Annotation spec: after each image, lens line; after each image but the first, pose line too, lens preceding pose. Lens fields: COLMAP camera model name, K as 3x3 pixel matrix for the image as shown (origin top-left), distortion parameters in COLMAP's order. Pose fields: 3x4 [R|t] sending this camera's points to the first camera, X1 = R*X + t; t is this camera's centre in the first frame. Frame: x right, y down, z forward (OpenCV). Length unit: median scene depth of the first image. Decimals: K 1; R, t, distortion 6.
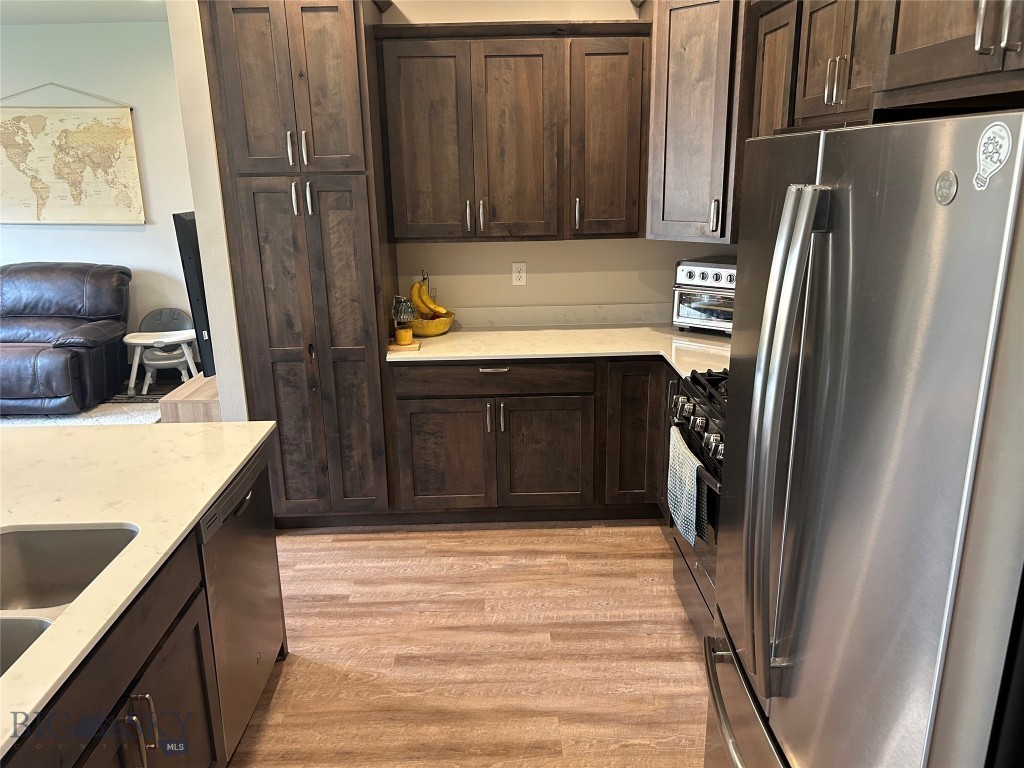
lens RADIAL K [[775.7, 0, 507.8], [0, 775.7, 384.9], [0, 0, 1]] dist [0.058075, -0.063742]
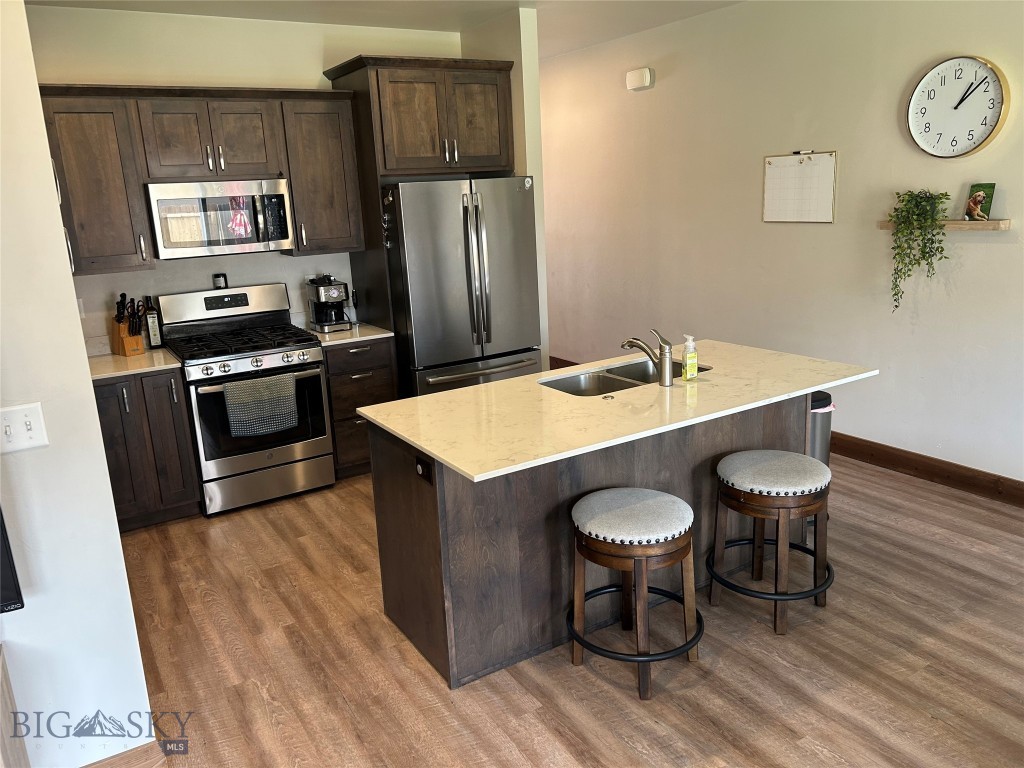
lens RADIAL K [[776.8, 0, 506.1], [0, 776.8, 384.0], [0, 0, 1]] dist [0.059729, -0.080887]
pose [[-0.506573, -0.168295, 0.845612, -1.036834], [0.297352, 0.886491, 0.354563, -0.247555], [-0.809299, 0.431057, -0.399030, 0.947852]]
